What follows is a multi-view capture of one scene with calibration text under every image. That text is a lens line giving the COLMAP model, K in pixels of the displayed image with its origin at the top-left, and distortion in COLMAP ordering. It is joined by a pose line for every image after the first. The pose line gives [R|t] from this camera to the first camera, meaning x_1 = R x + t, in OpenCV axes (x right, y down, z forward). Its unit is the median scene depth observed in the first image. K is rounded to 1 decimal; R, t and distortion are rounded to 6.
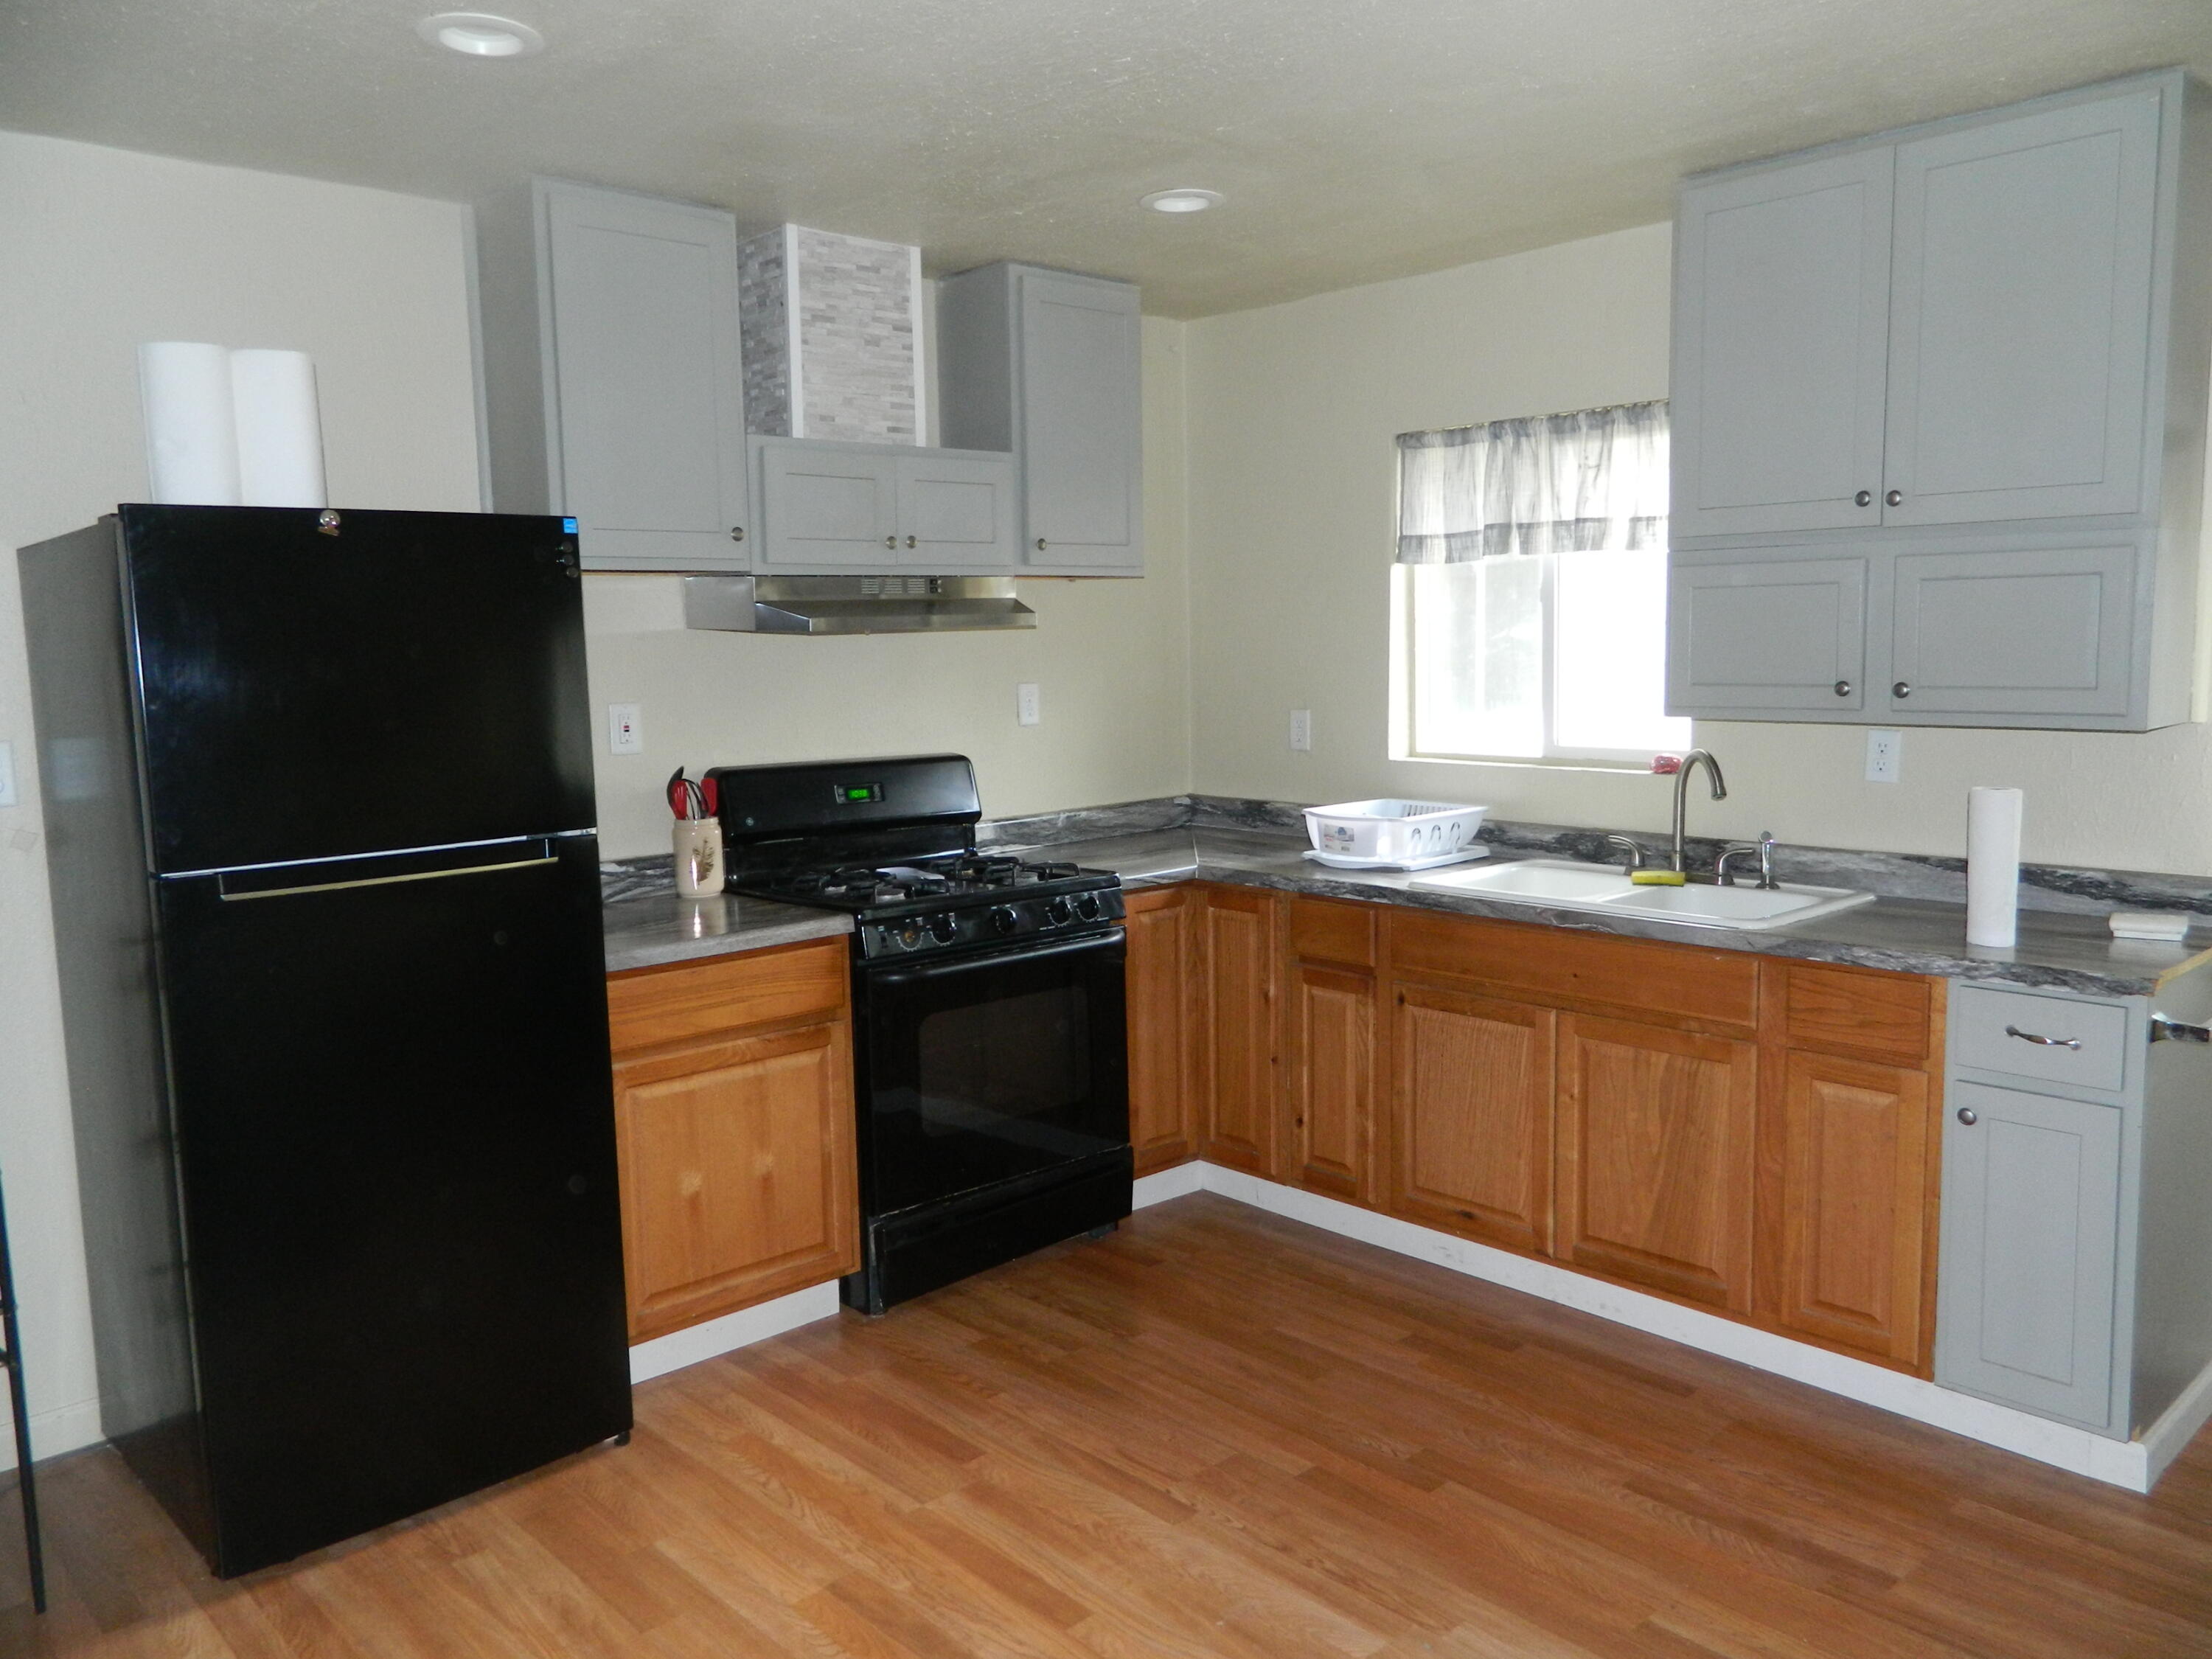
lens RADIAL K [[1642.8, 0, 1106.0], [0, 1642.8, 829.5], [0, 0, 1]] dist [-0.004653, 0.002812]
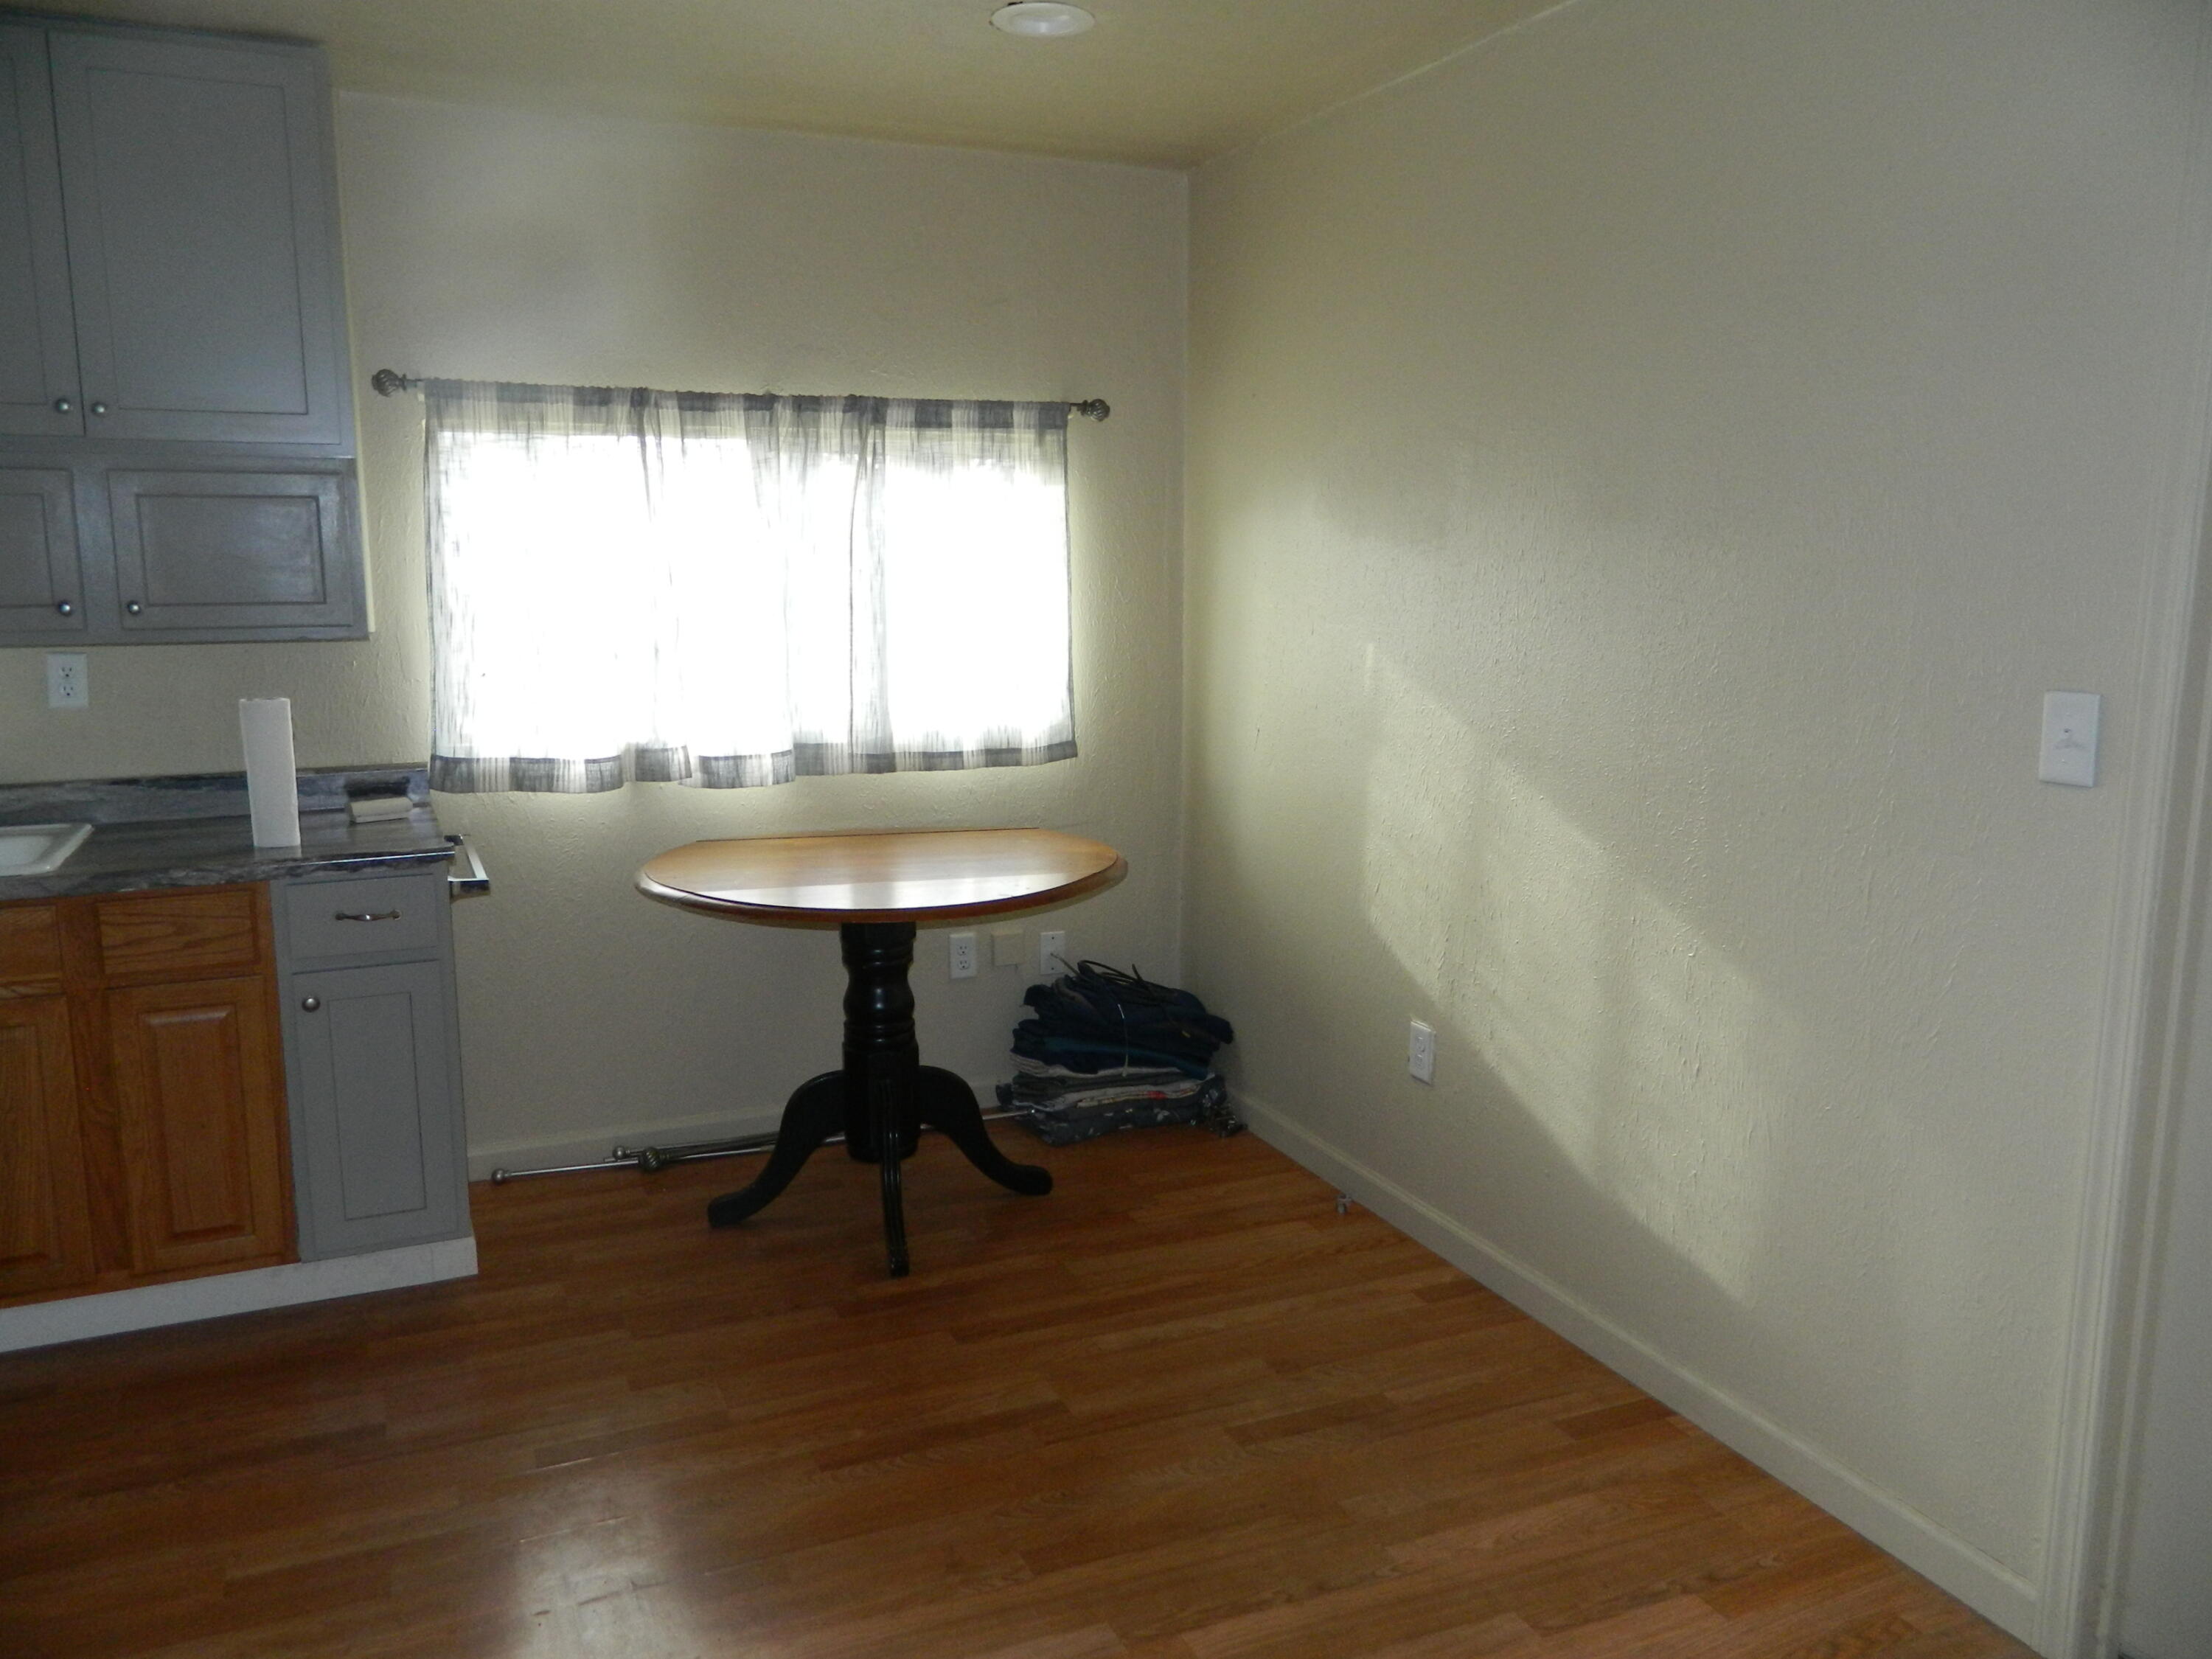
lens RADIAL K [[1642.8, 0, 1106.0], [0, 1642.8, 829.5], [0, 0, 1]] dist [-0.004653, 0.002812]
pose [[0.315188, -0.144869, 0.937907, -0.284874], [0.106190, 0.987458, 0.116837, -0.007551], [-0.943070, 0.062771, 0.326618, 0.144490]]
